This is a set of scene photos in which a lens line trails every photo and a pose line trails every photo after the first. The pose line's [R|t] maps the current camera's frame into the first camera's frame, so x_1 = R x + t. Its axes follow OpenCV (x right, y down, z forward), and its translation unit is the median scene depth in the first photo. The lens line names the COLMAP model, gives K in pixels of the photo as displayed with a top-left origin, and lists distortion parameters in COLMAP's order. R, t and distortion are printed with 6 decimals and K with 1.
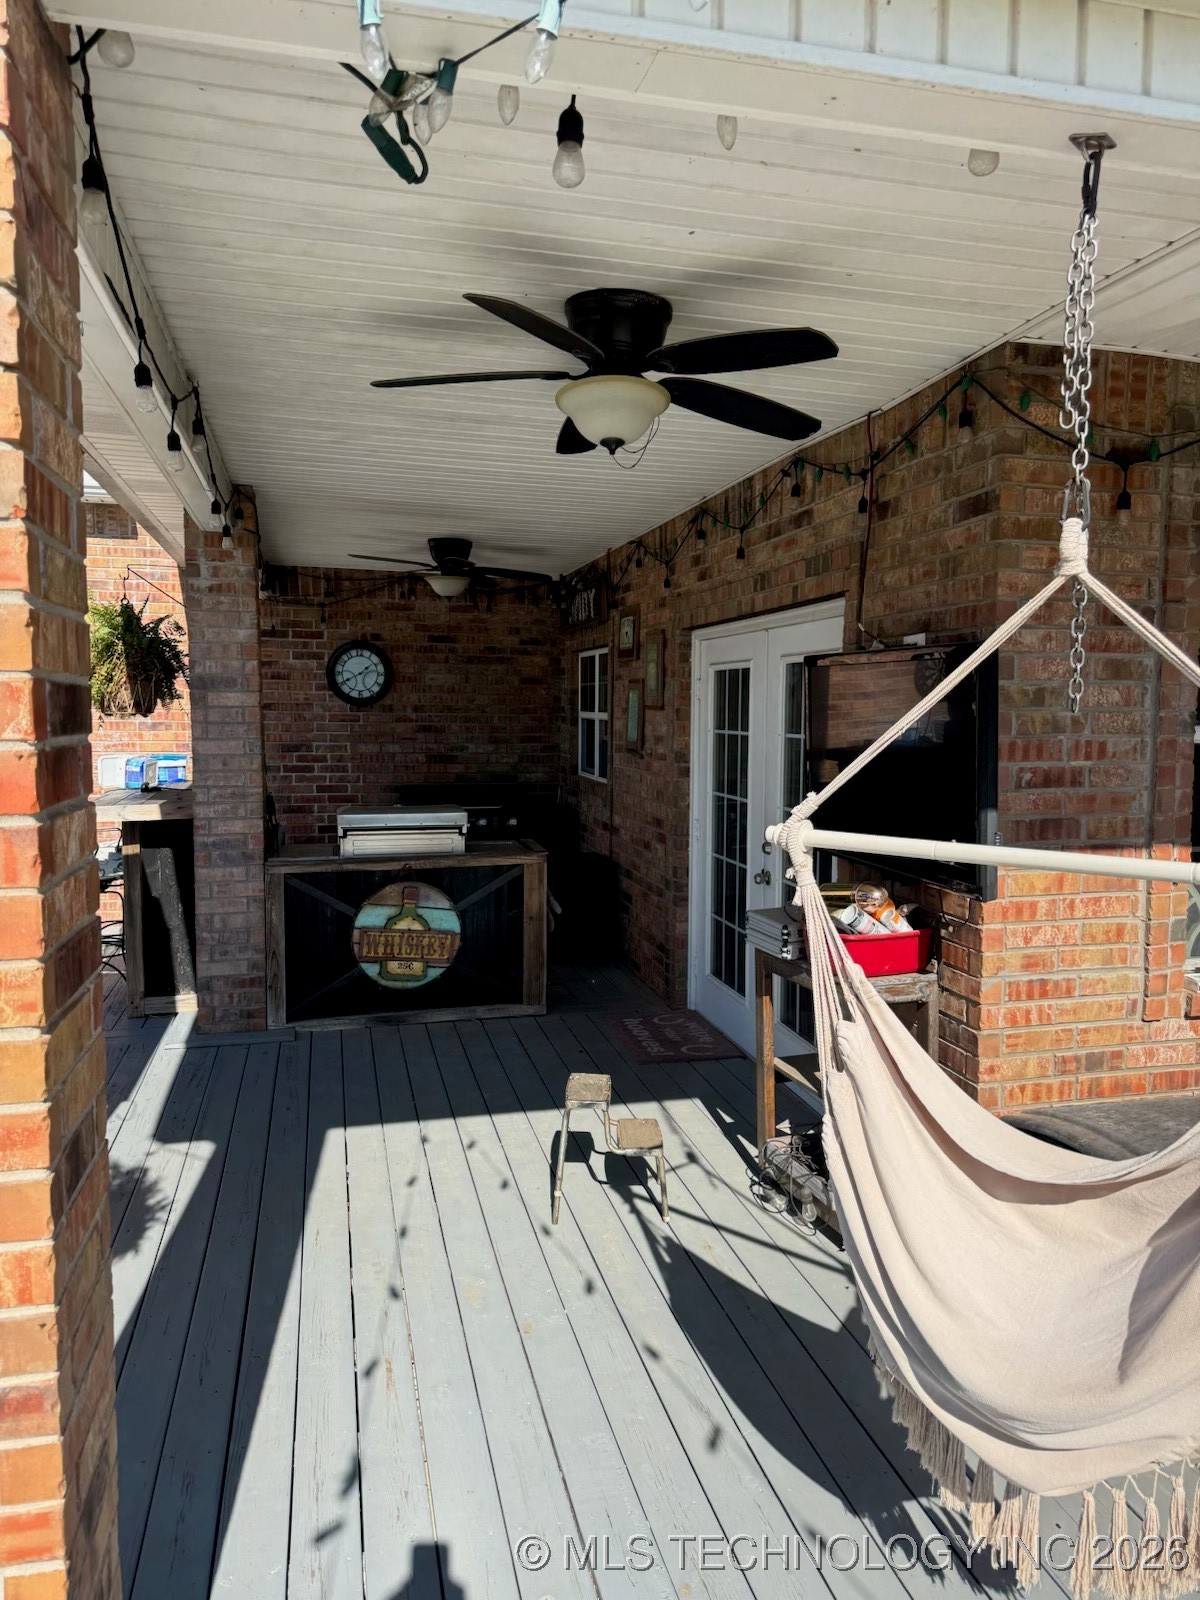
lens RADIAL K [[1111.0, 0, 593.2], [0, 1111.0, 792.3], [0, 0, 1]] dist [0.131553, -0.187523]
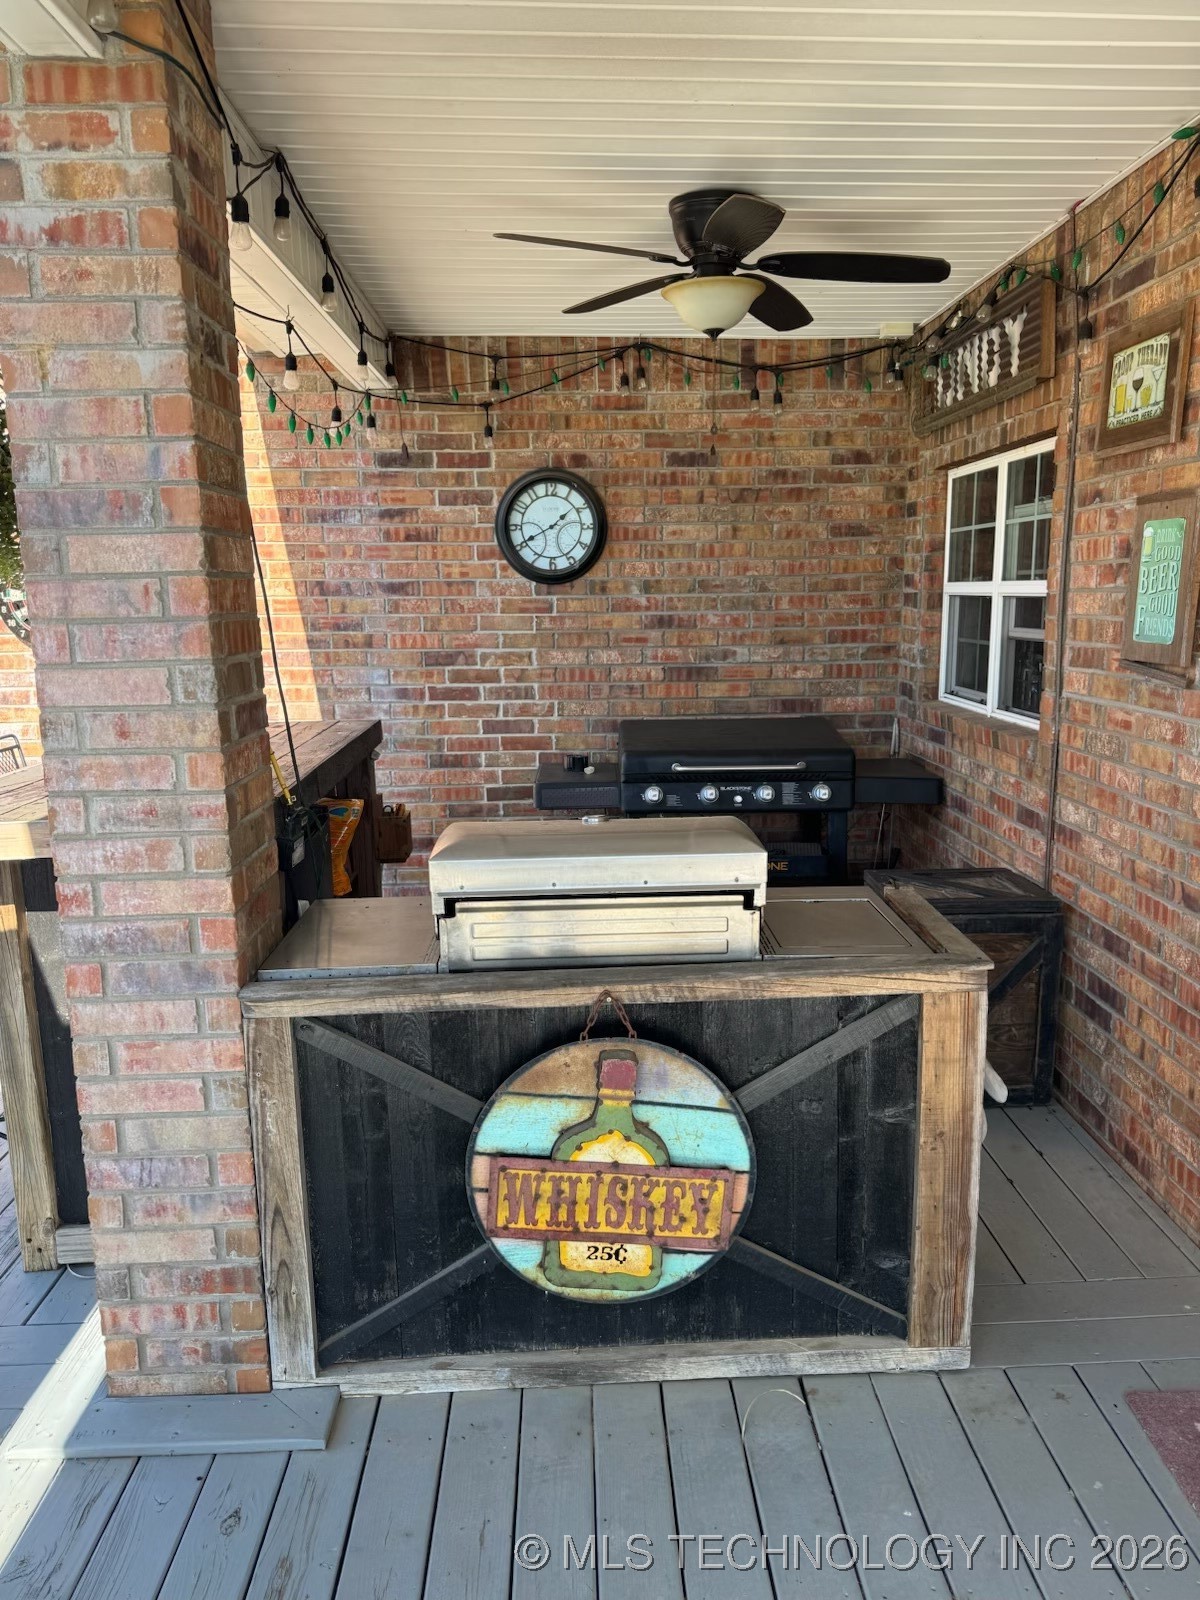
lens RADIAL K [[1111.0, 0, 593.2], [0, 1111.0, 792.3], [0, 0, 1]] dist [0.131553, -0.187523]
pose [[0.977020, 0.016373, -0.212517, -0.076549], [0.004787, 0.995108, 0.098678, -0.032678], [0.213093, -0.097428, 0.972162, 0.525560]]
